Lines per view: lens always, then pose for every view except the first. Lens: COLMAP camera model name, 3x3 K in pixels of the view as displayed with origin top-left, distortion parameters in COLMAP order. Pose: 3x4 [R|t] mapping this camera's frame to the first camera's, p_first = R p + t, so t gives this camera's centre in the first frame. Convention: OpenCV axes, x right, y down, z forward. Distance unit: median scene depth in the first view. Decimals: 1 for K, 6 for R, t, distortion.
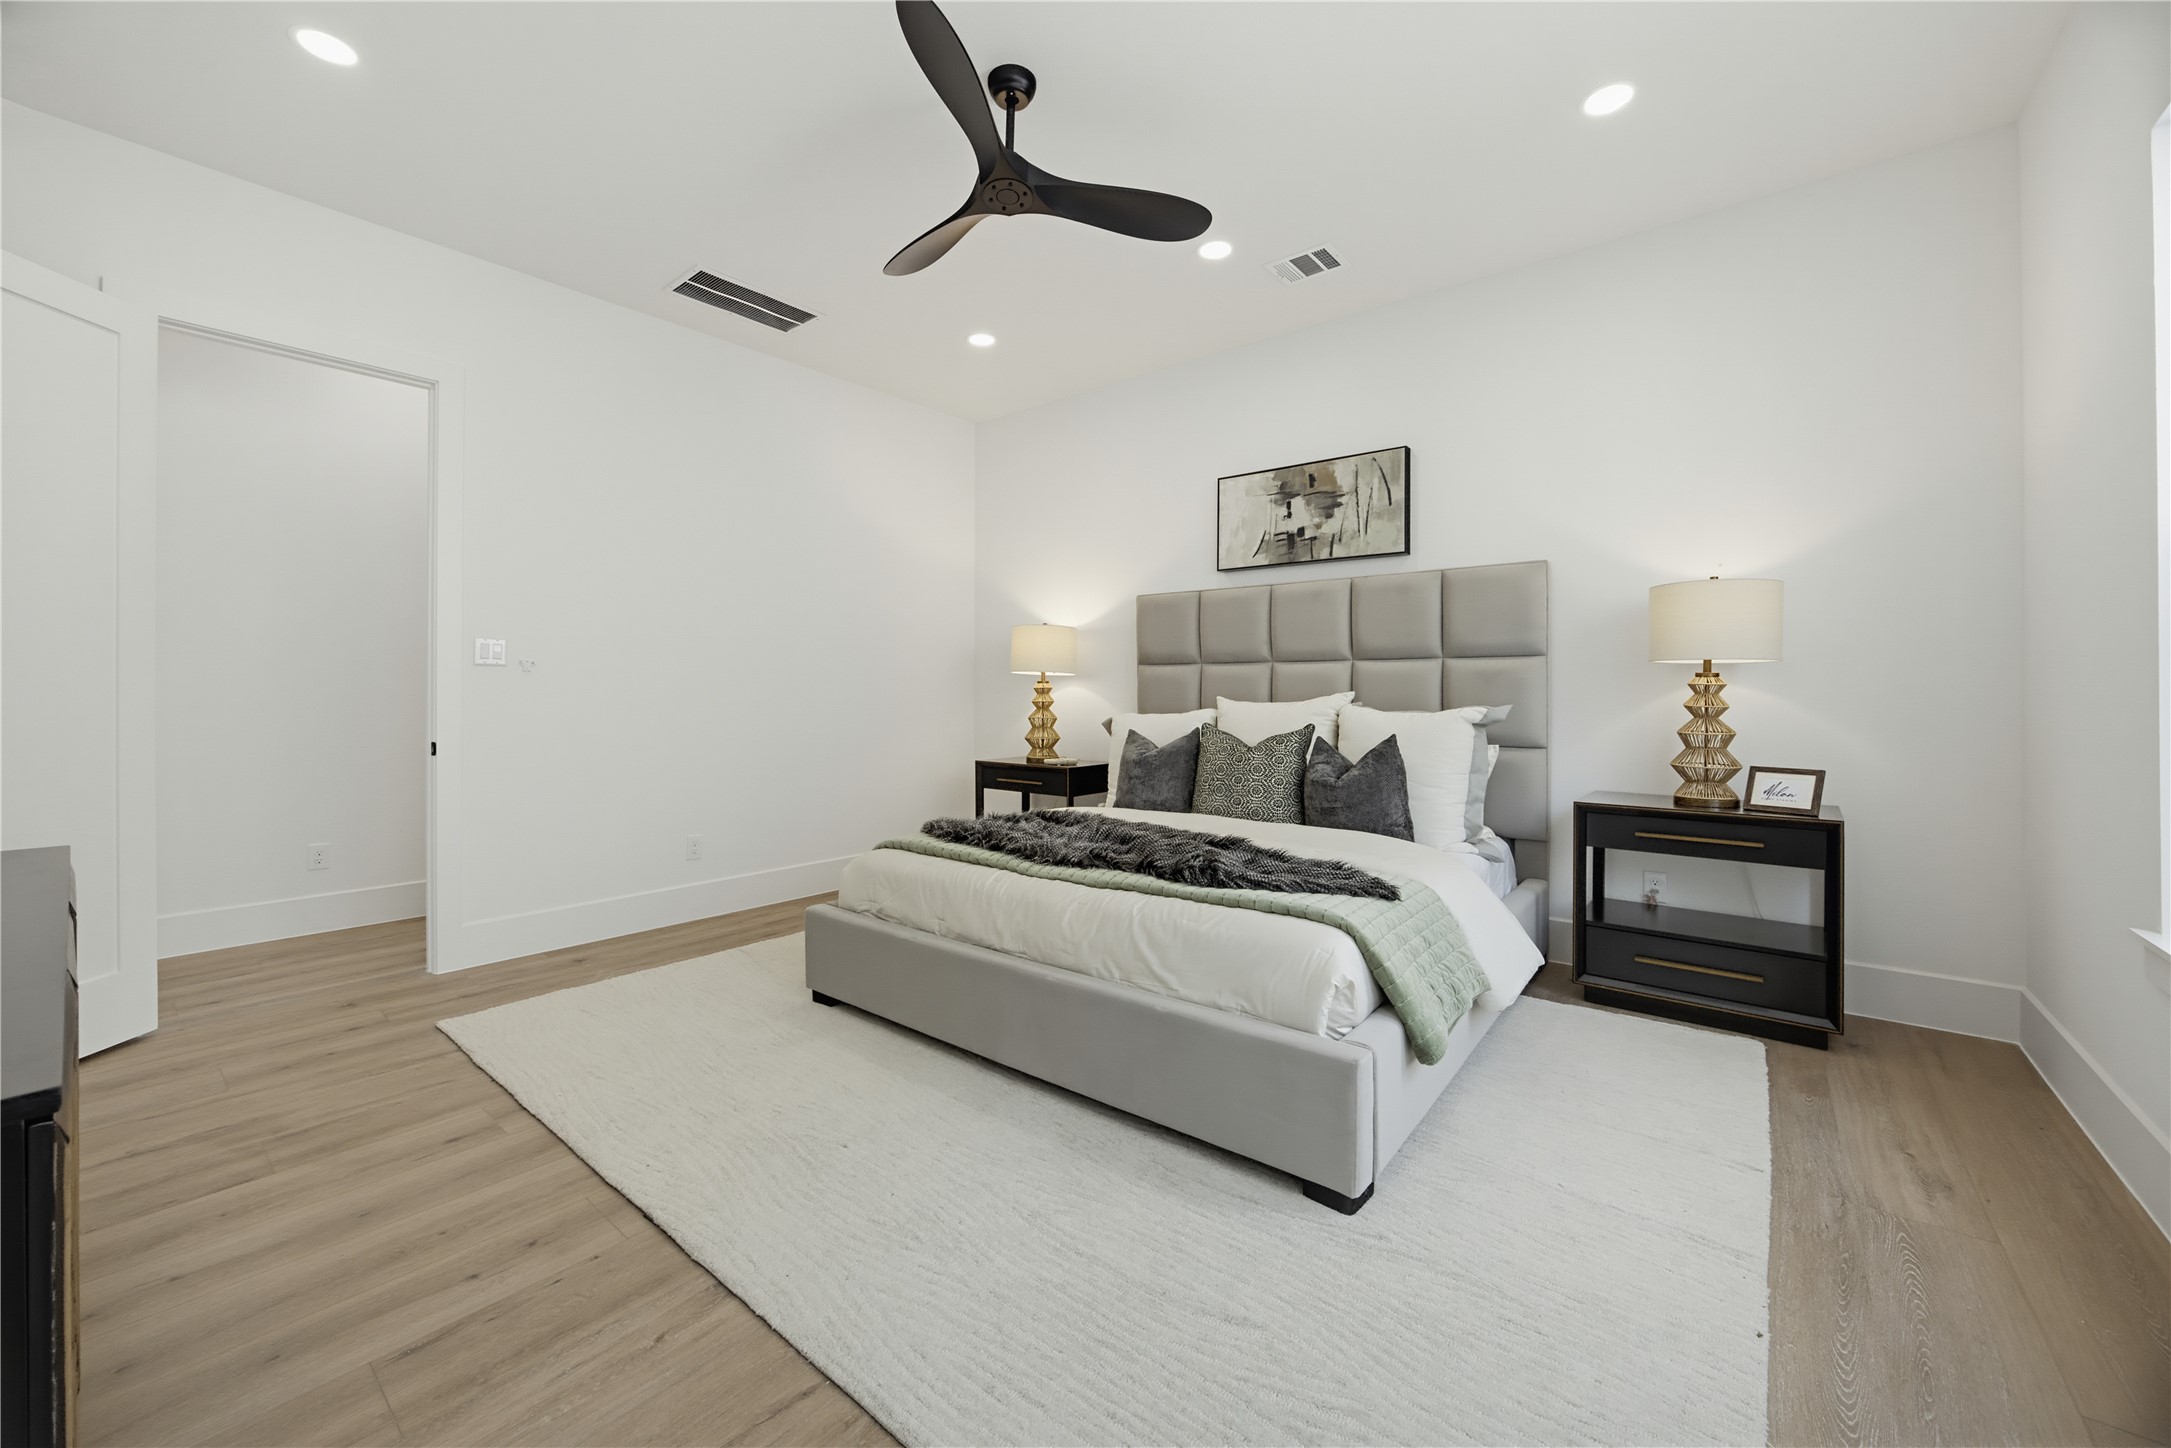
lens RADIAL K [[817.2, 0, 1150.9], [0, 817.2, 719.0], [0, 0, 1]] dist [-0.105873, 0.009192]
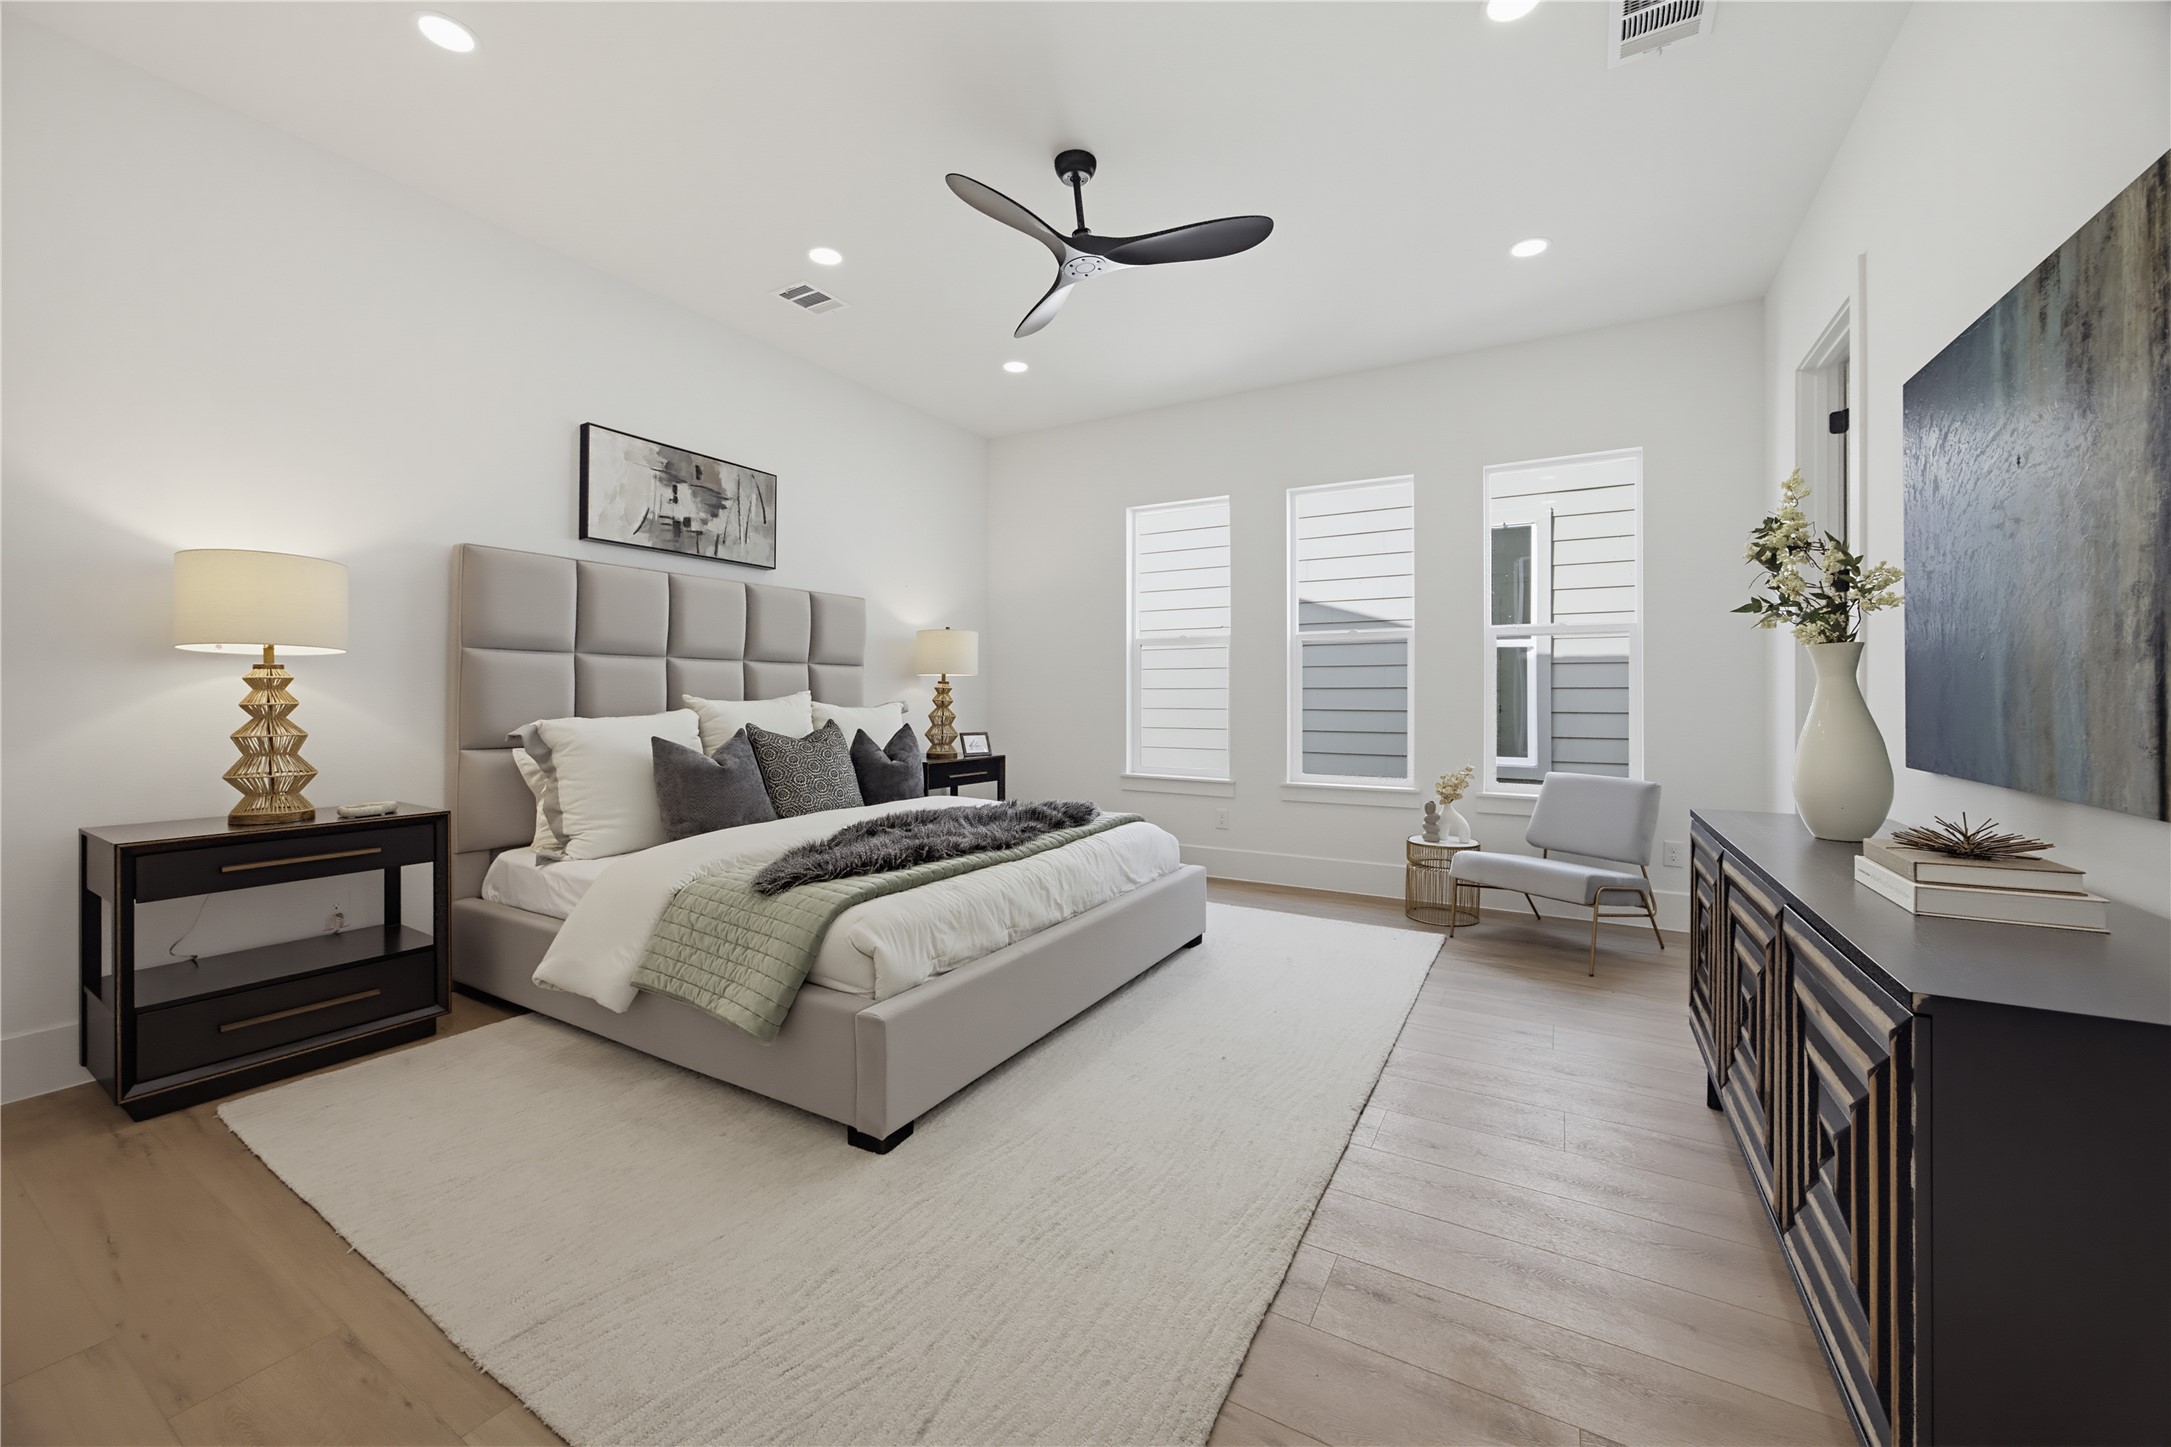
lens RADIAL K [[832.7, 0, 1084.2], [0, 832.7, 700.5], [0, 0, 1]] dist [-0.031095, 0.010316]
pose [[-0.122969, -0.006145, 0.992392, -0.834765], [0.025587, 0.999629, 0.009361, -0.018315], [-0.992081, 0.026543, -0.122766, 0.658708]]
